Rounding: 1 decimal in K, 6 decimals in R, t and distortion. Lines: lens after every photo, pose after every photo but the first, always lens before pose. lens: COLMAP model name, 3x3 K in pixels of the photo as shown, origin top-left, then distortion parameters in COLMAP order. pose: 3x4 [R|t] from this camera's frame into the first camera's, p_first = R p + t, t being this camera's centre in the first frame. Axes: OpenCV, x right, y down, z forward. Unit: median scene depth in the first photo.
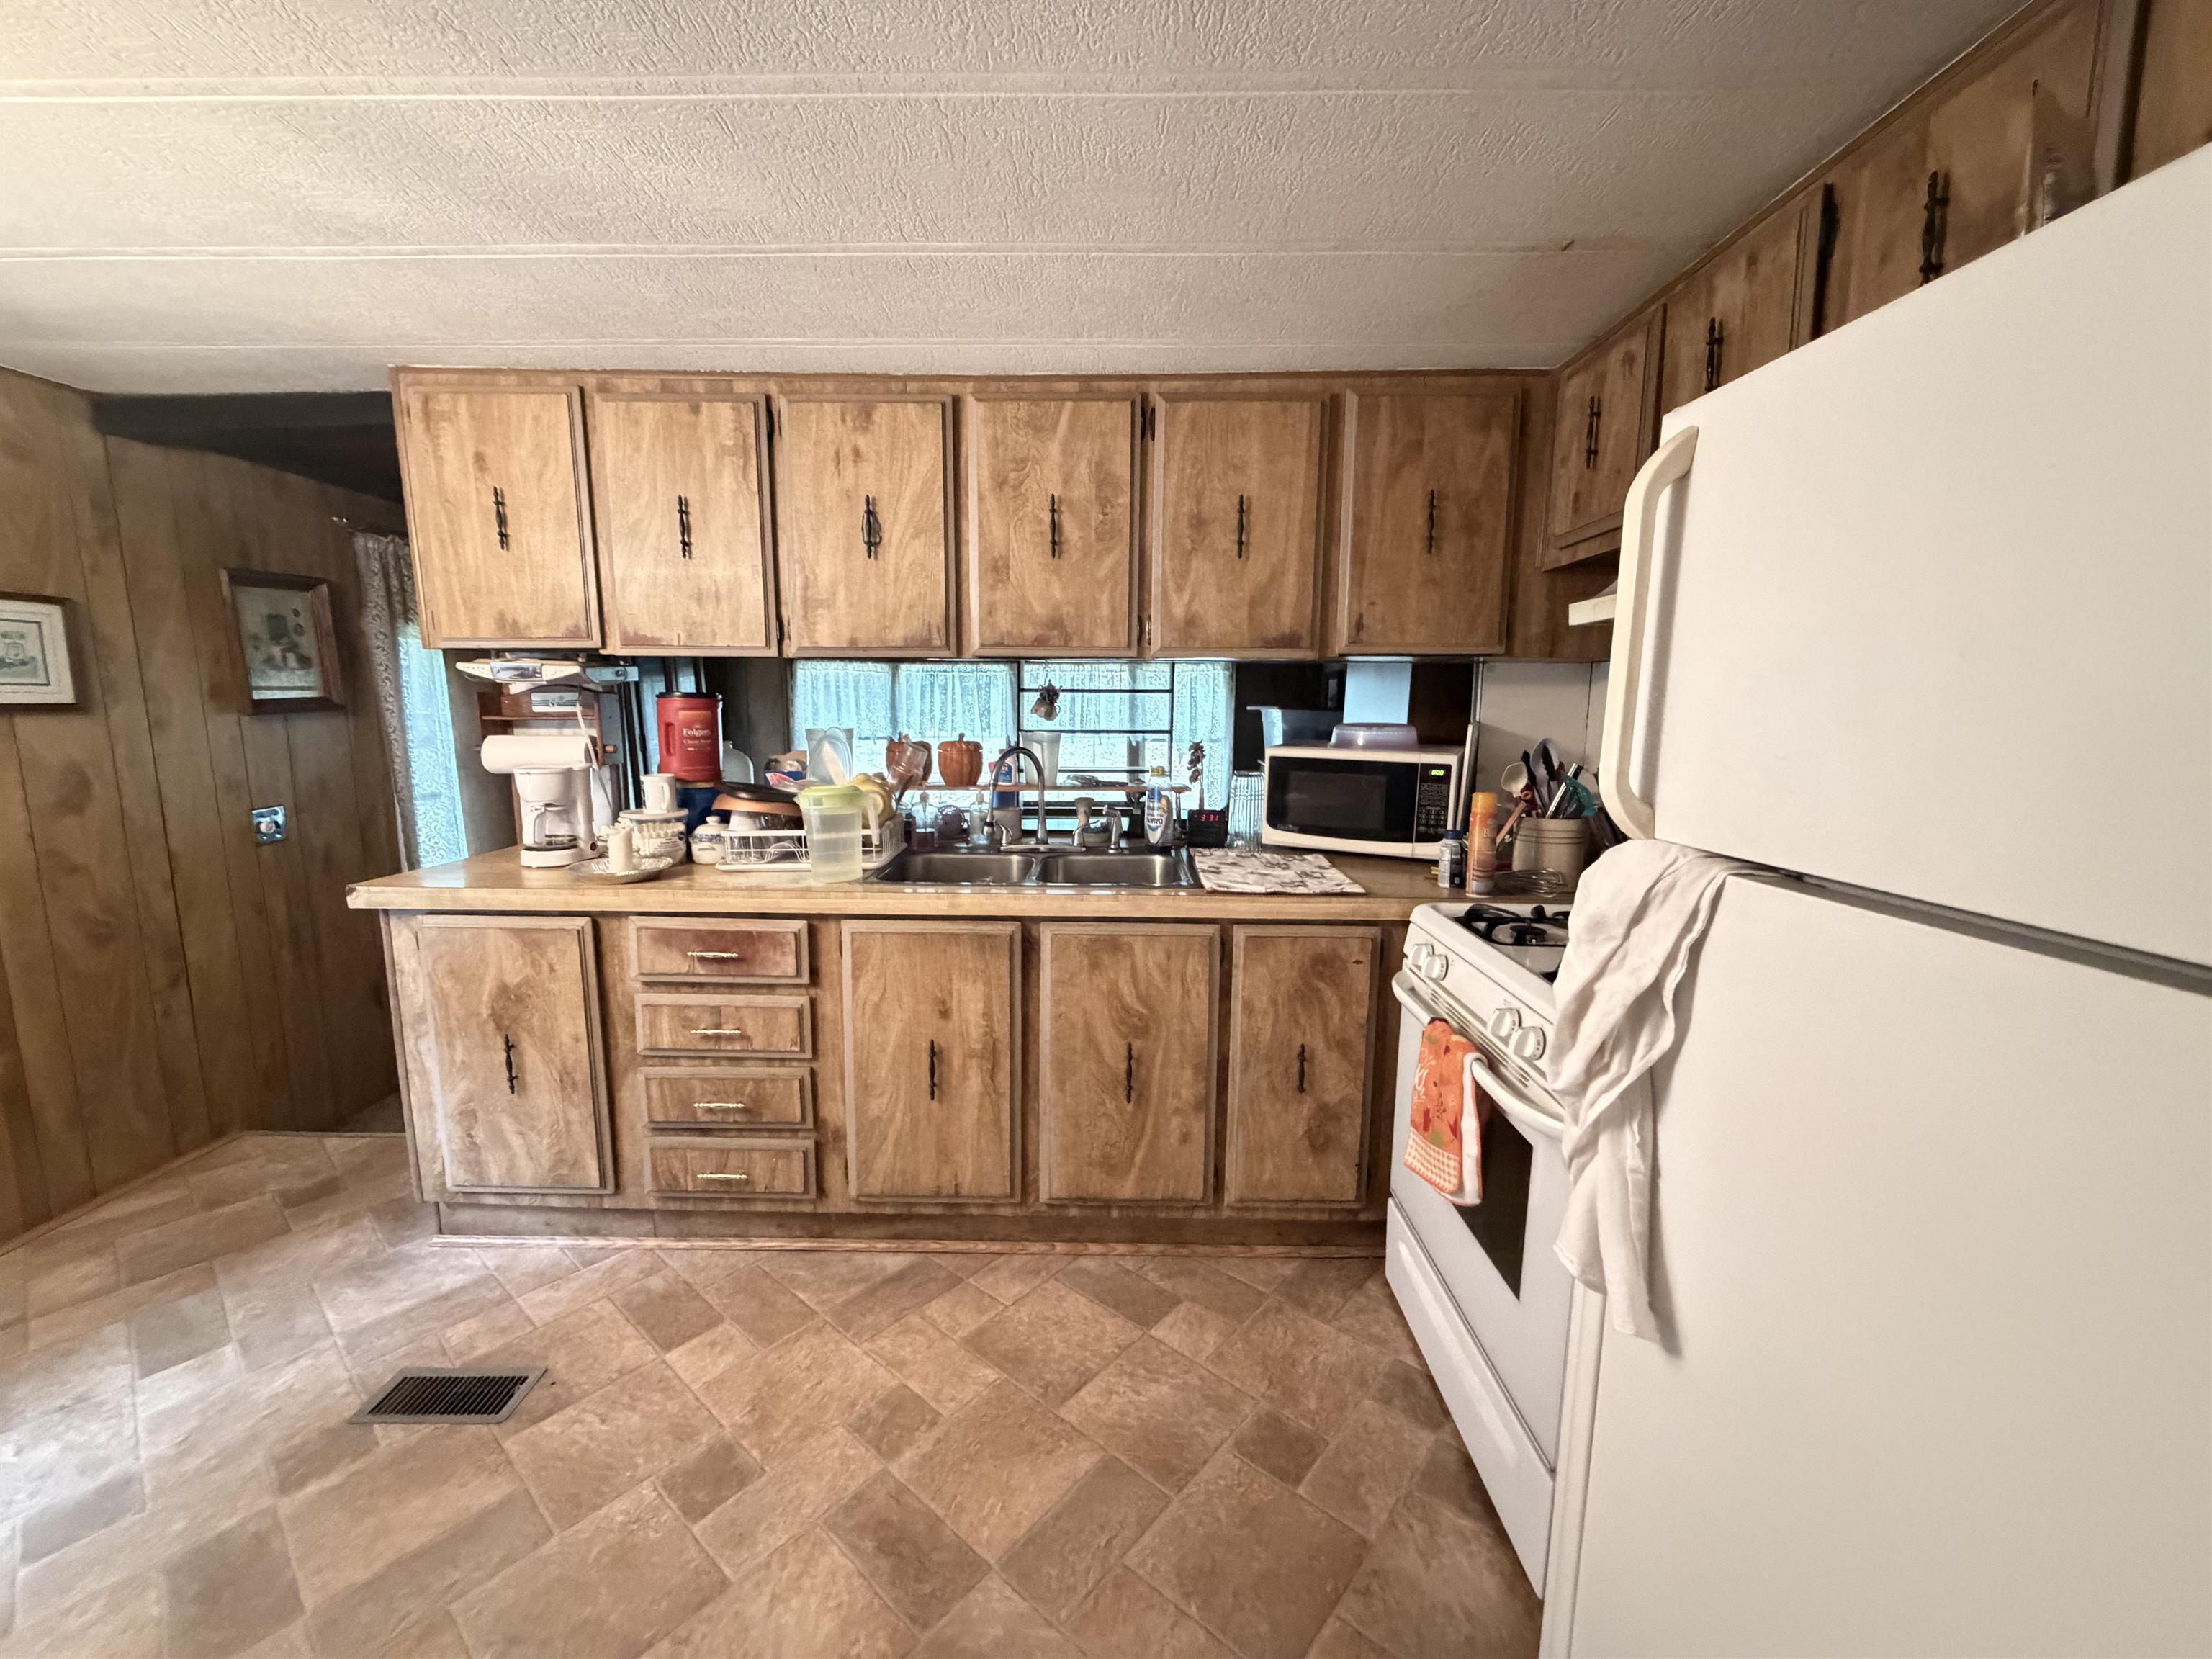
lens RADIAL K [[880.2, 0, 1098.5], [0, 880.2, 828.7], [0, 0, 1]] dist [0.001480, -0.000038]
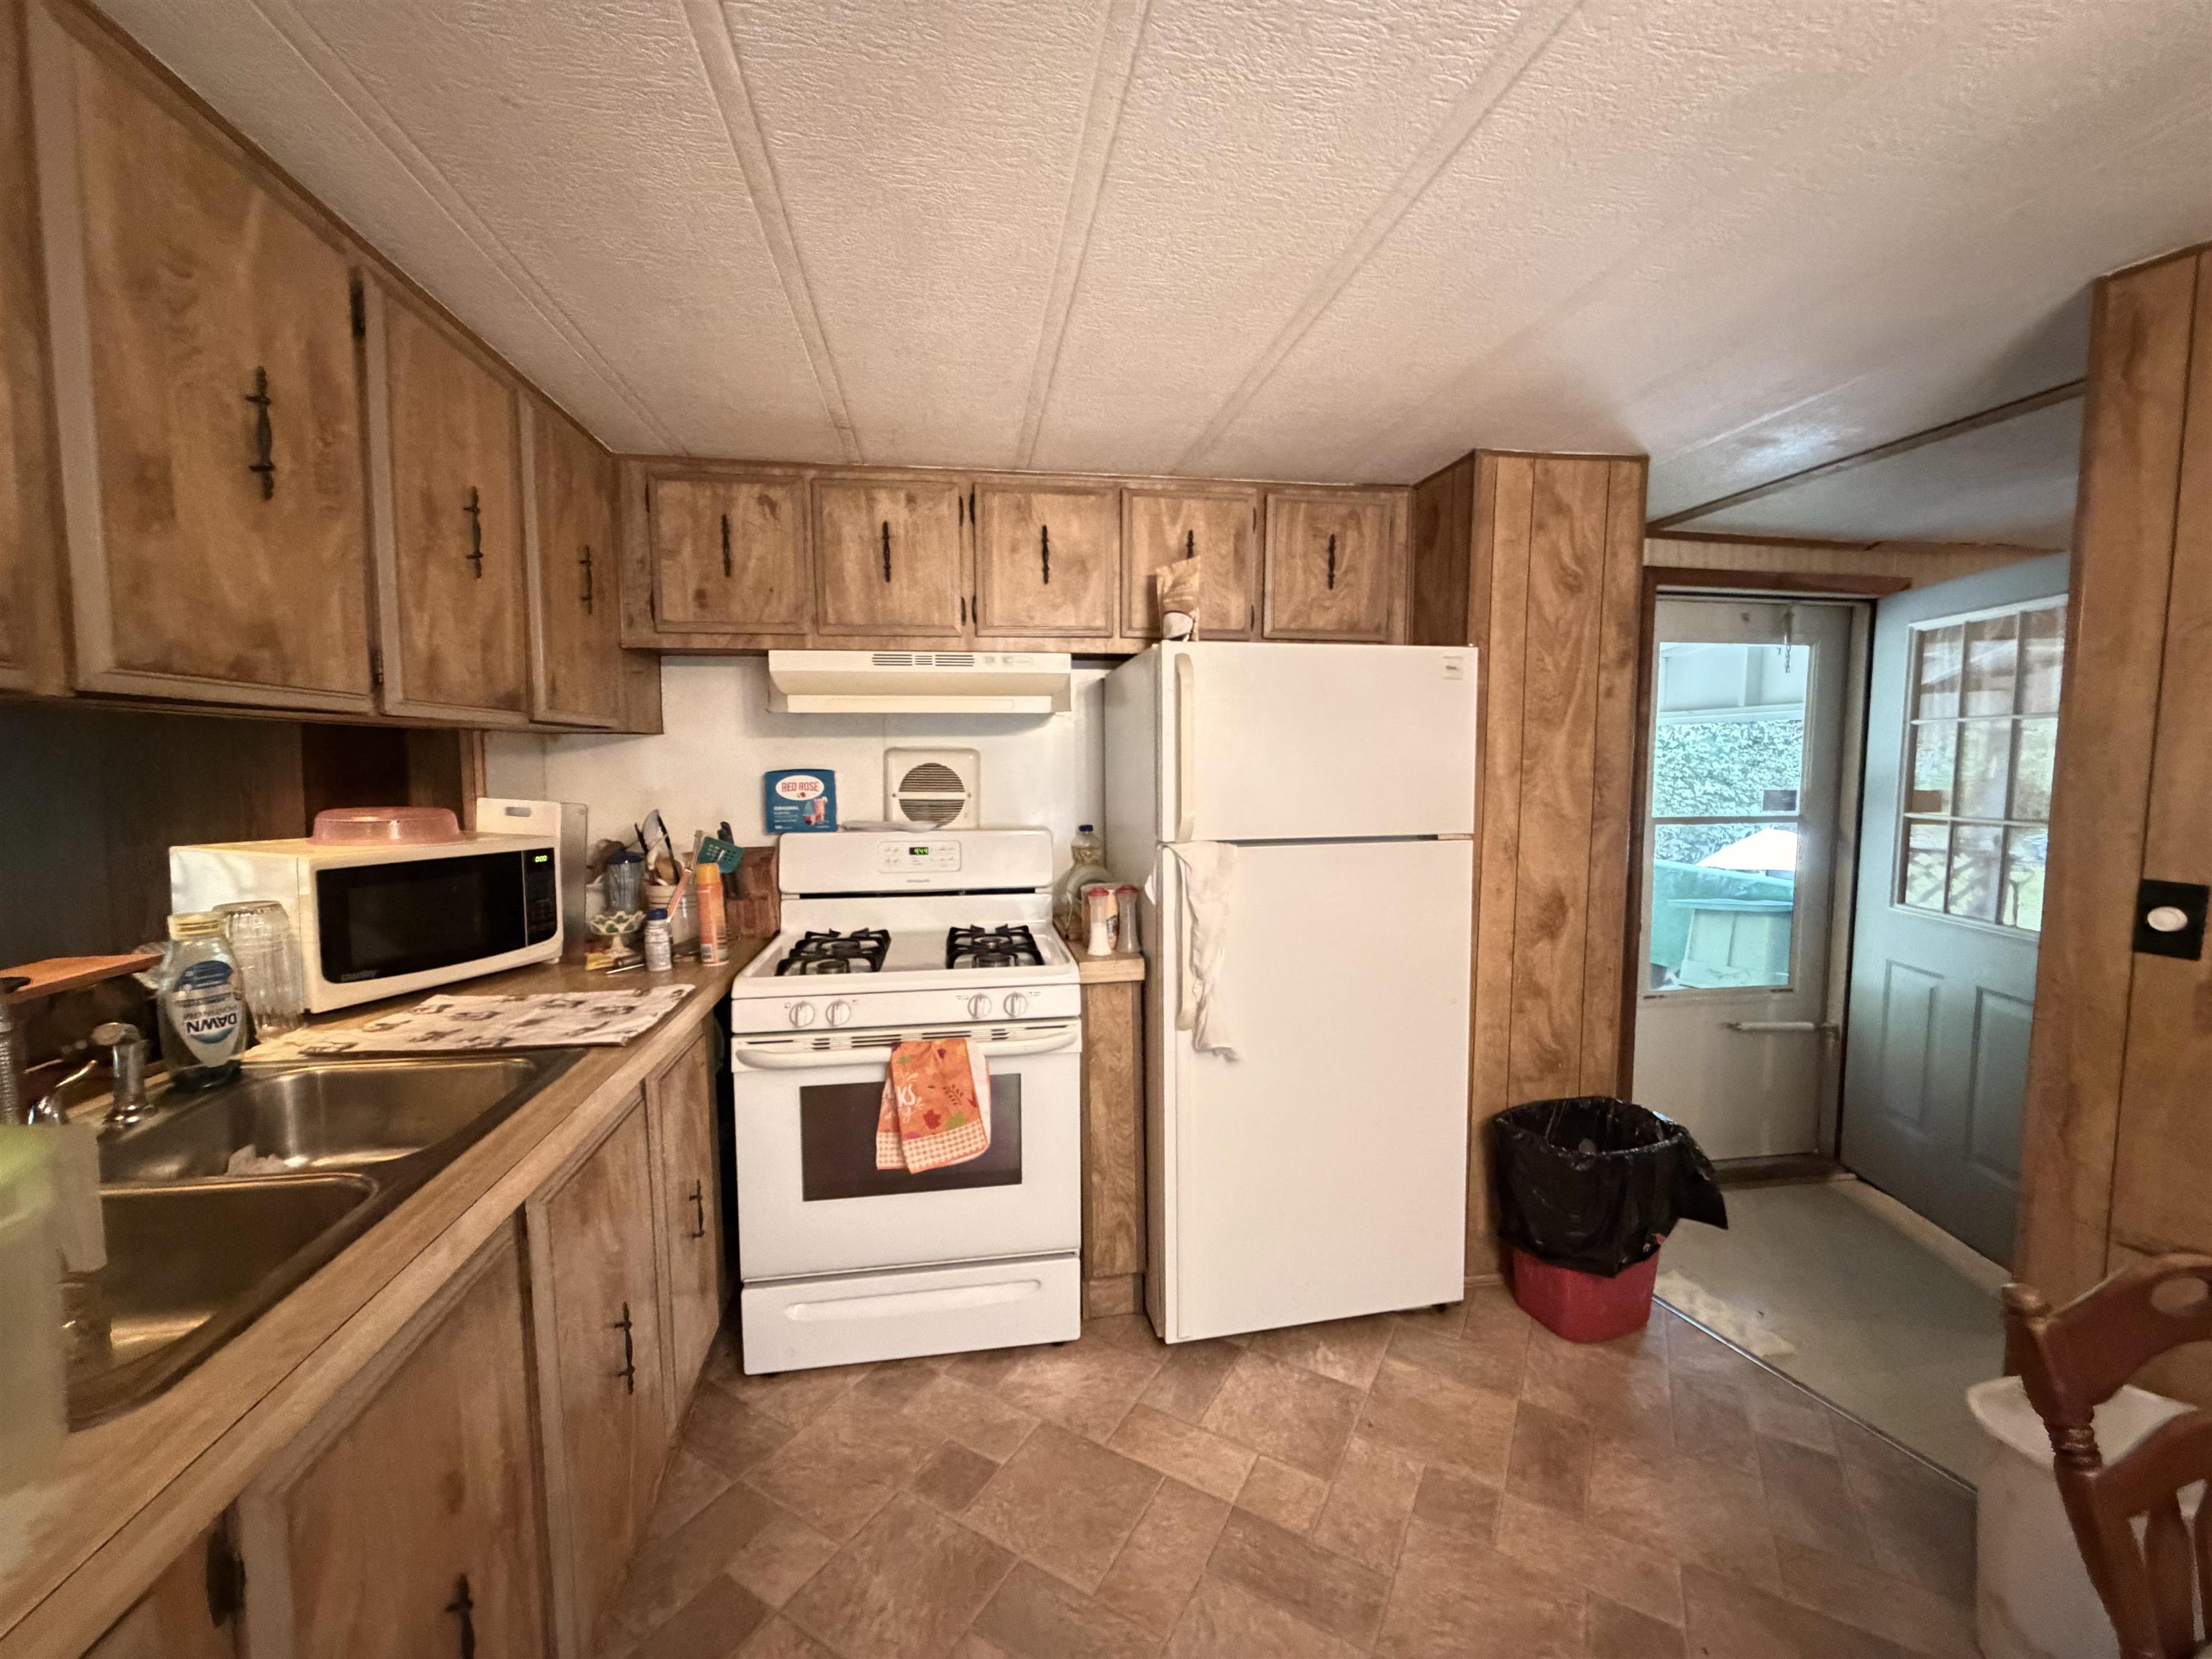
lens RADIAL K [[880.2, 0, 1097.1], [0, 880.2, 829.8], [0, 0, 1]] dist [0.001480, -0.000038]
pose [[-0.171496, -0.084832, 0.981526, -0.609444], [0.144546, 0.983337, 0.110244, -0.119972], [-0.974523, 0.160782, -0.156377, 0.665628]]
